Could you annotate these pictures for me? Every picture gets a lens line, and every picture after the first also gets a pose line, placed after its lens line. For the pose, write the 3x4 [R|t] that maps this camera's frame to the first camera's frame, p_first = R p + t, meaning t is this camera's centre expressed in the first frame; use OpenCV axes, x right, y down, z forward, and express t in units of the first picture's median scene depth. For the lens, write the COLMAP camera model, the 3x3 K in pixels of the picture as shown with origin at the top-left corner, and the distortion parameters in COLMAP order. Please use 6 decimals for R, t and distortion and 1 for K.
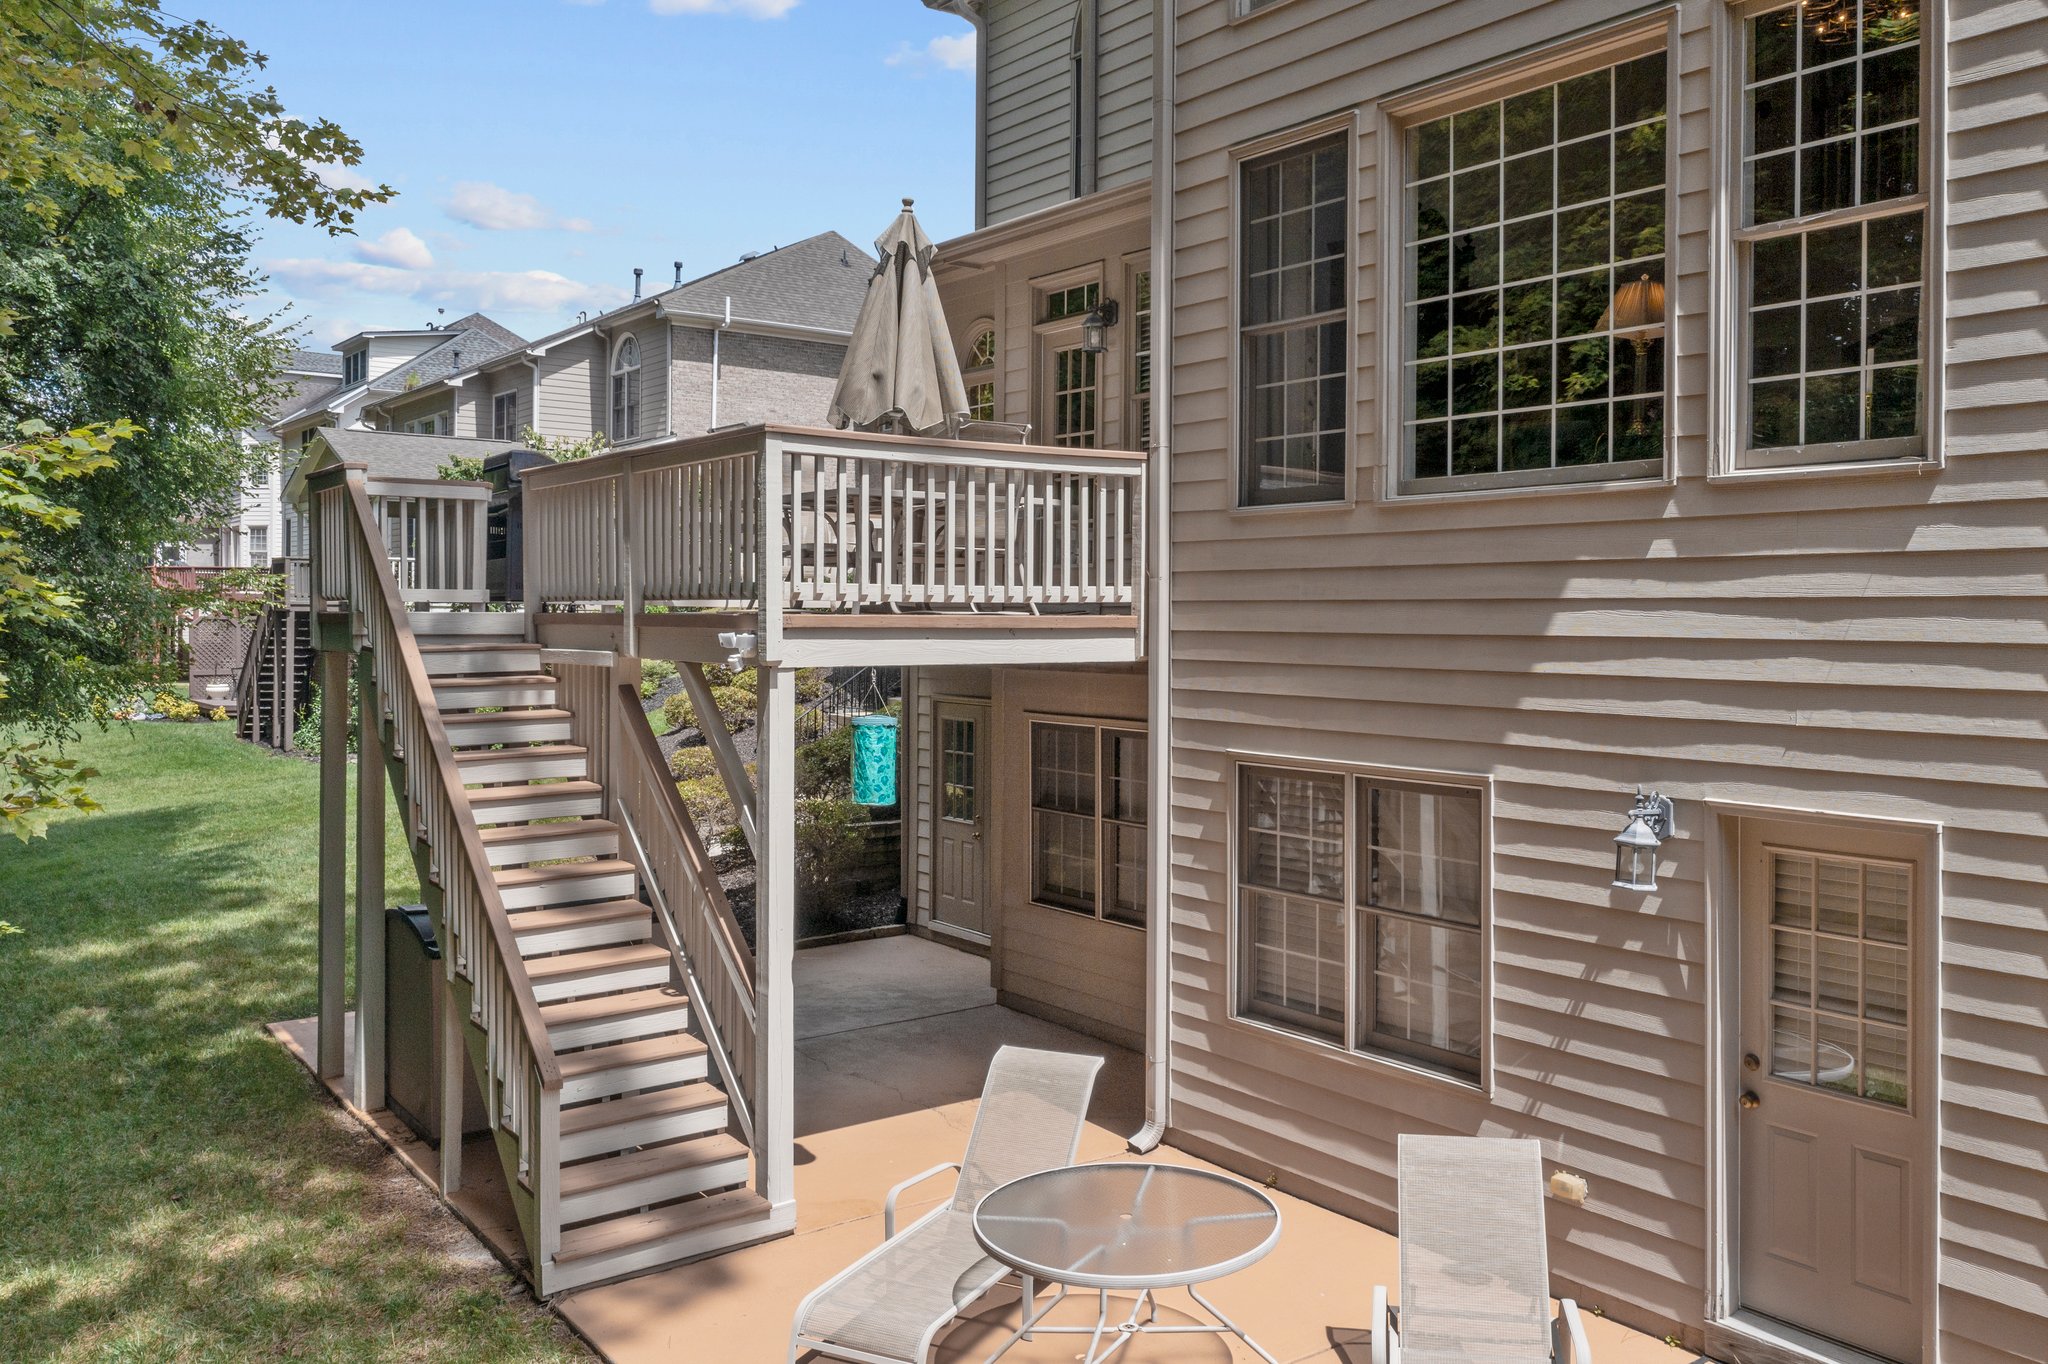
lens RADIAL K [[1637.8, 0, 1024.0], [0, 1637.8, 682.0], [0, 0, 1]] dist [-0.001582, 0.006732]
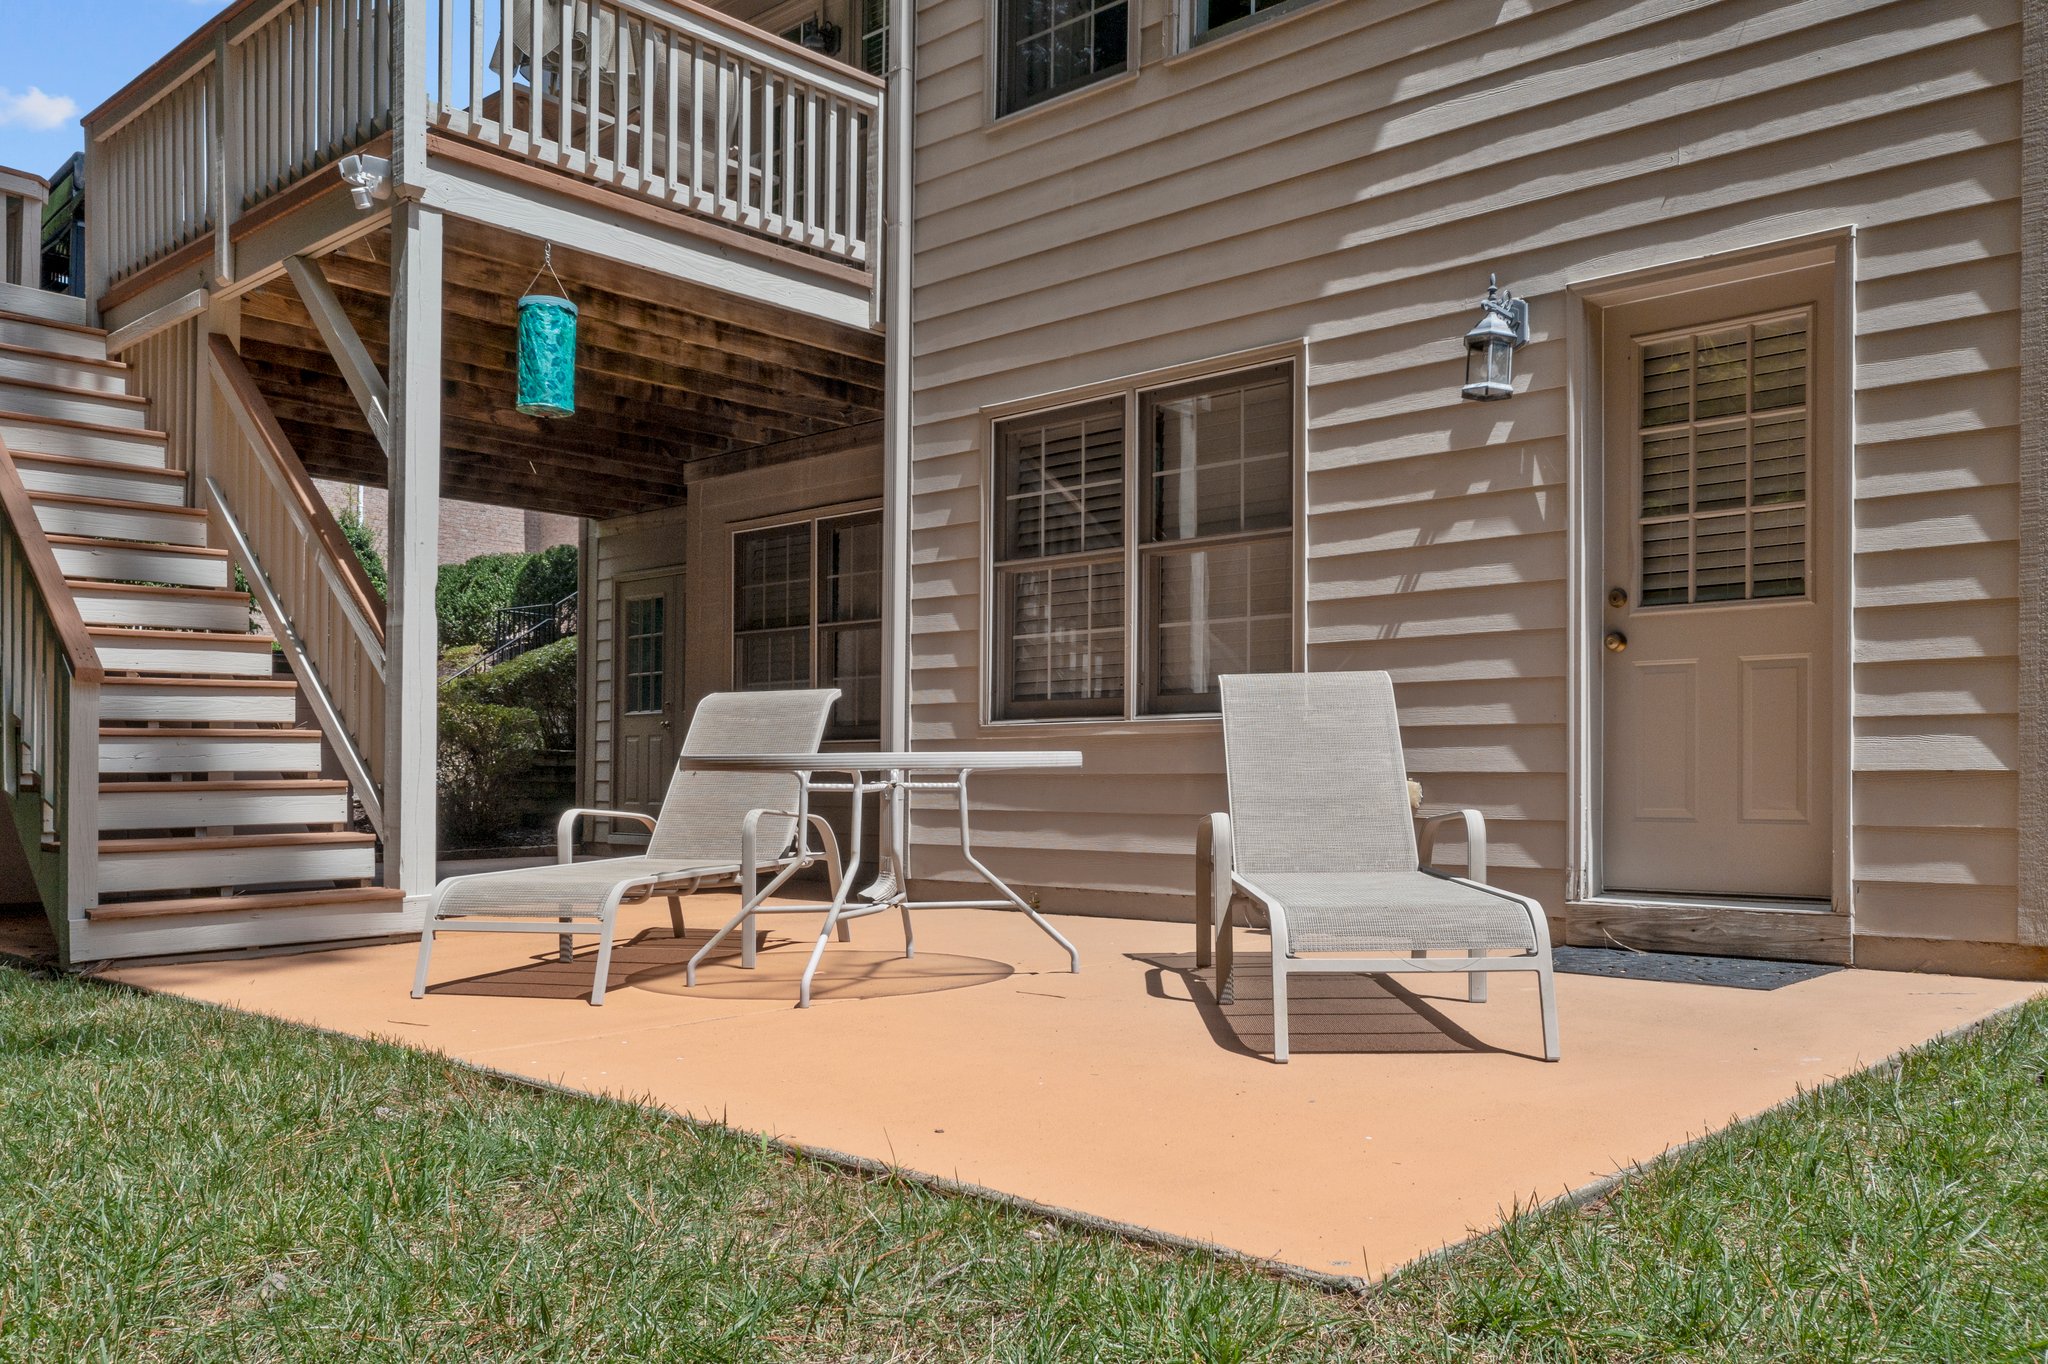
lens RADIAL K [[1664.6, 0, 1034.9], [0, 1664.6, 806.8], [0, 0, 1]] dist [0.000254, 0.008935]
pose [[0.980828, 0.006843, 0.194758, -0.015474], [-0.004538, 0.999914, -0.012279, 0.273850], [-0.194825, 0.011160, 0.980775, 0.165013]]
